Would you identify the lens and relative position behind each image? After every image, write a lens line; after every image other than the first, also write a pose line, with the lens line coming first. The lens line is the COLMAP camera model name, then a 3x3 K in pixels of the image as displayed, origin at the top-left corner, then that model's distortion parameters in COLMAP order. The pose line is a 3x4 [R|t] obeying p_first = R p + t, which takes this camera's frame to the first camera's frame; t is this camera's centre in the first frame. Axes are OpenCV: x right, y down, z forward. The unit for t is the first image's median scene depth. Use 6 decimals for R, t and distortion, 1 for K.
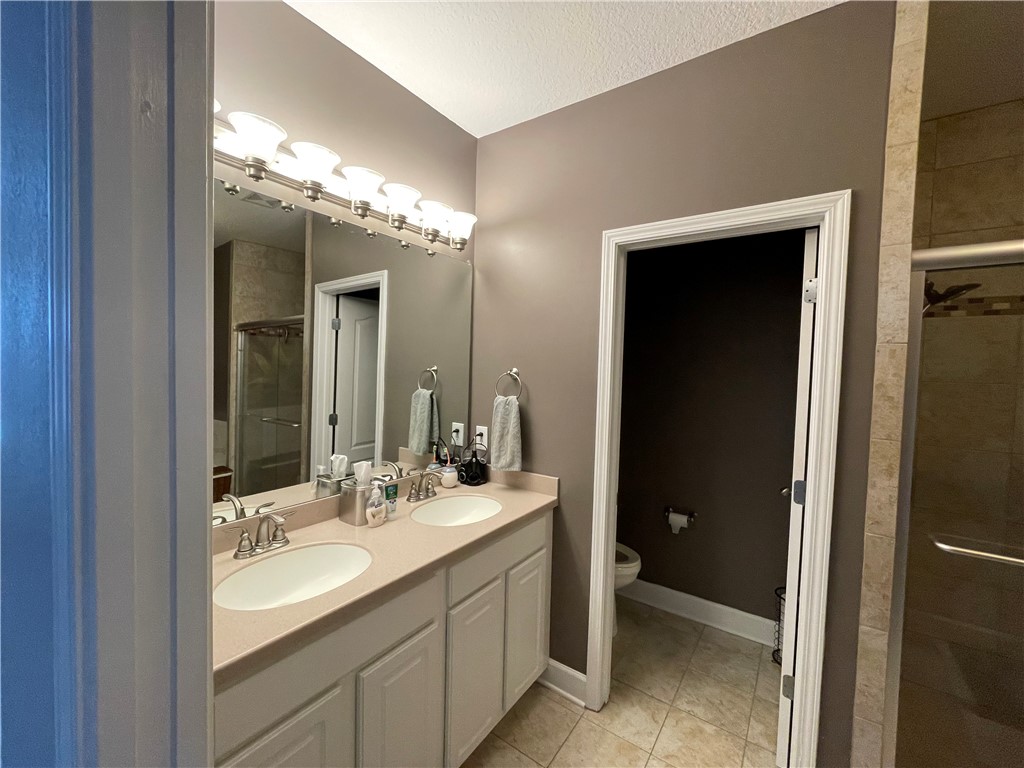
lens RADIAL K [[417.2, 0, 506.9], [0, 417.2, 387.9], [0, 0, 1]] dist [-0.000230, 0.000163]
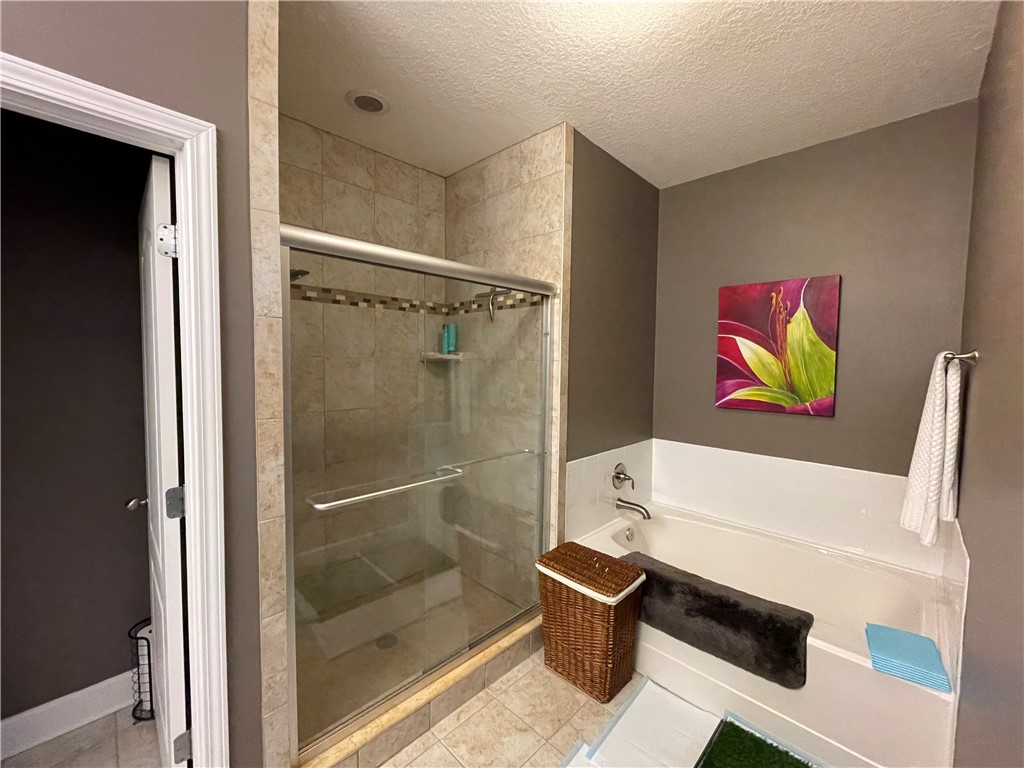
lens RADIAL K [[417.2, 0, 511.9], [0, 417.2, 383.2], [0, 0, 1]] dist [-0.000230, 0.000163]
pose [[0.157919, -0.079313, 0.984262, 0.063863], [0.031641, 0.996664, 0.075236, -0.010903], [-0.986945, 0.019261, 0.159901, 0.297226]]
